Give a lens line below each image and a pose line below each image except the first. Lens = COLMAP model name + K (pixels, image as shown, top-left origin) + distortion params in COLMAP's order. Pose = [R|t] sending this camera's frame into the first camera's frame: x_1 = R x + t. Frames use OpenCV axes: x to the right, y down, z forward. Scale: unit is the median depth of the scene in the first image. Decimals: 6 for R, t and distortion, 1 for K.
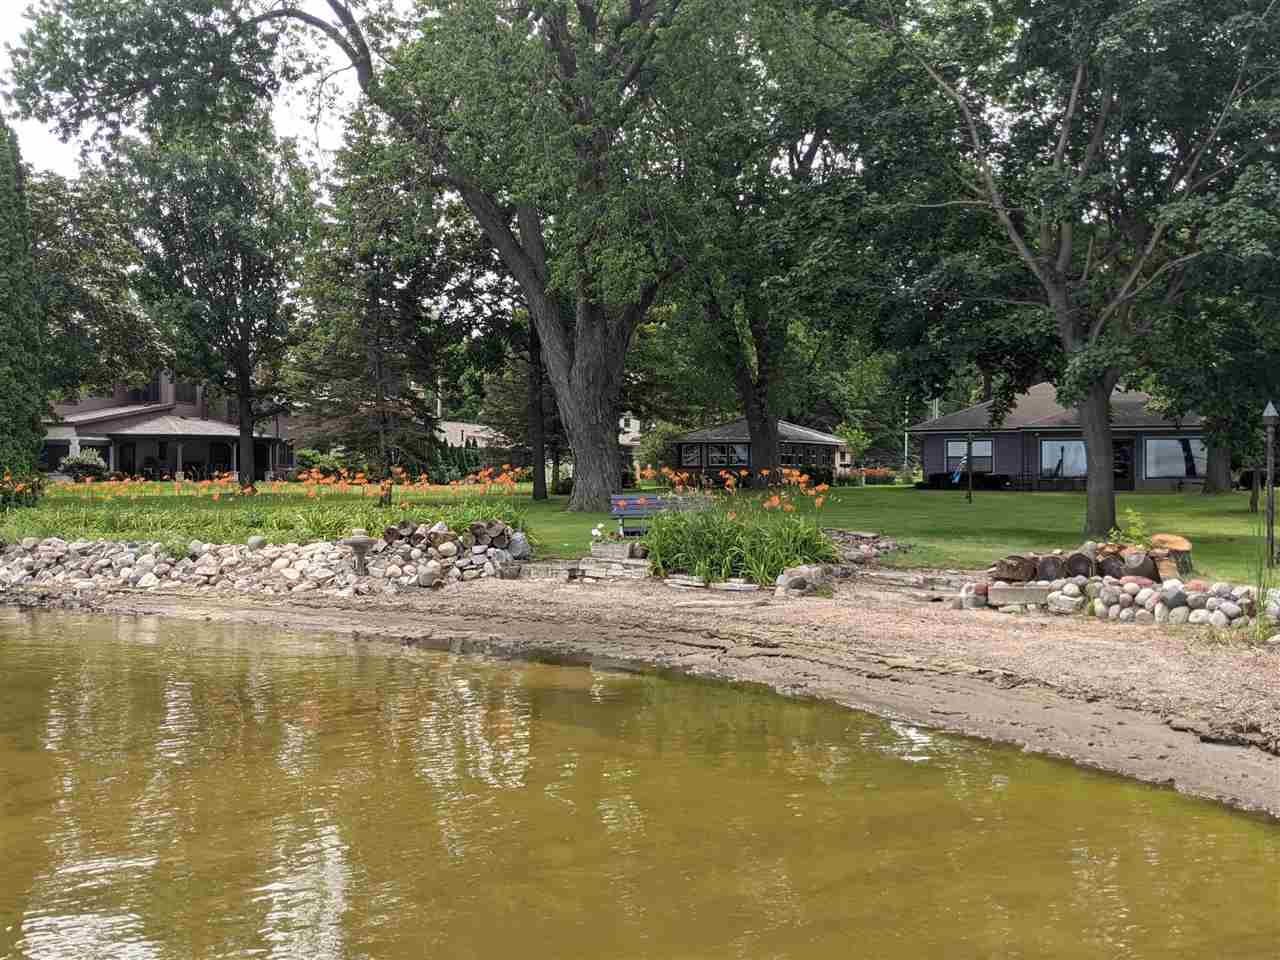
lens RADIAL K [[1014.0, 0, 640.0], [0, 1014.0, 480.0], [0, 0, 1]] dist [-0.002882, -0.010969]
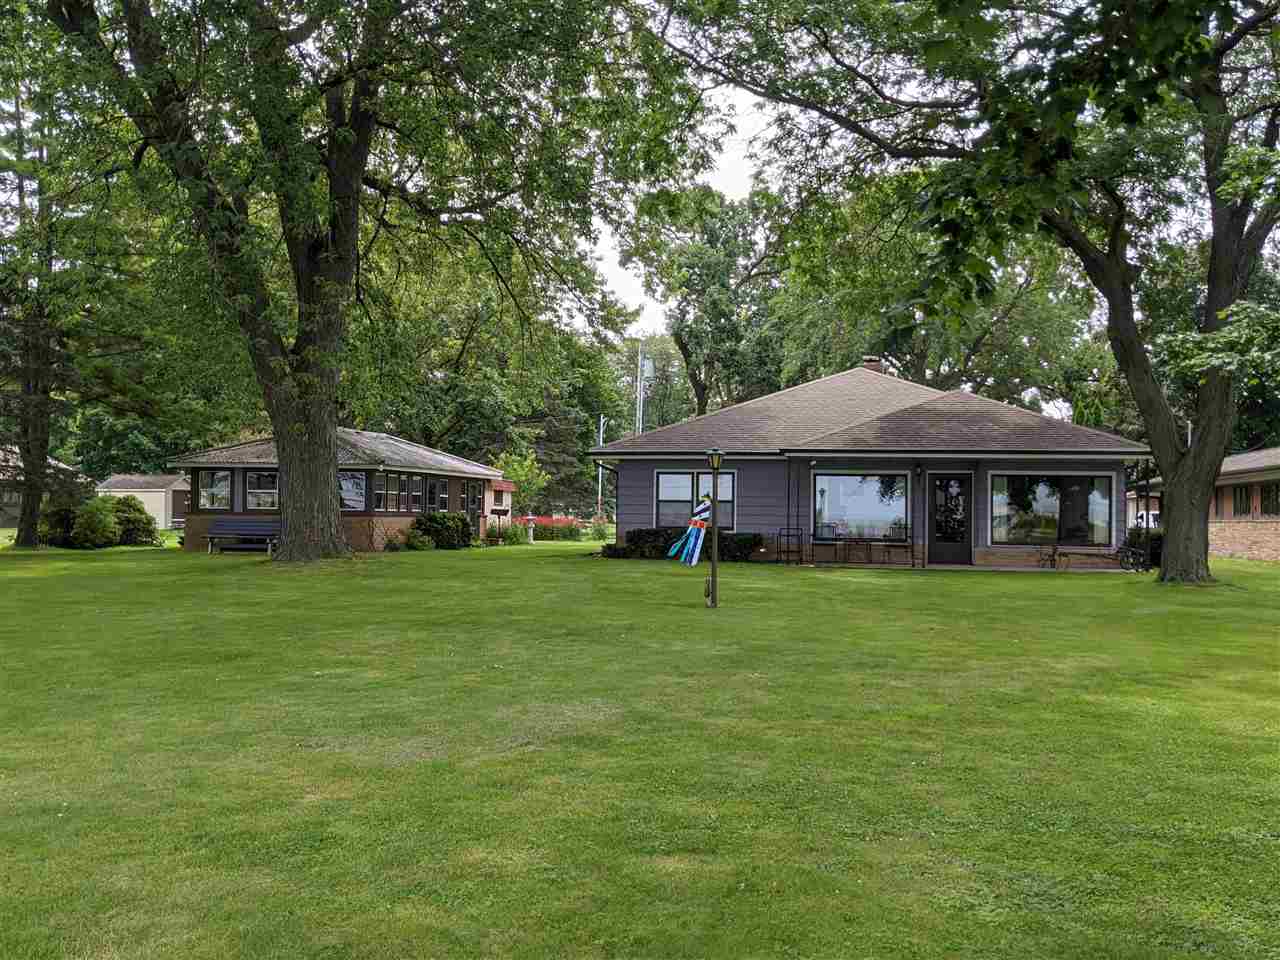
lens RADIAL K [[1014.0, 0, 640.0], [0, 1014.0, 480.0], [0, 0, 1]] dist [-0.002882, -0.010969]
pose [[0.958564, 0.026869, 0.283607, 0.106671], [-0.014727, 0.998885, -0.044859, -0.007160], [-0.284496, 0.038823, 0.957891, 0.371950]]
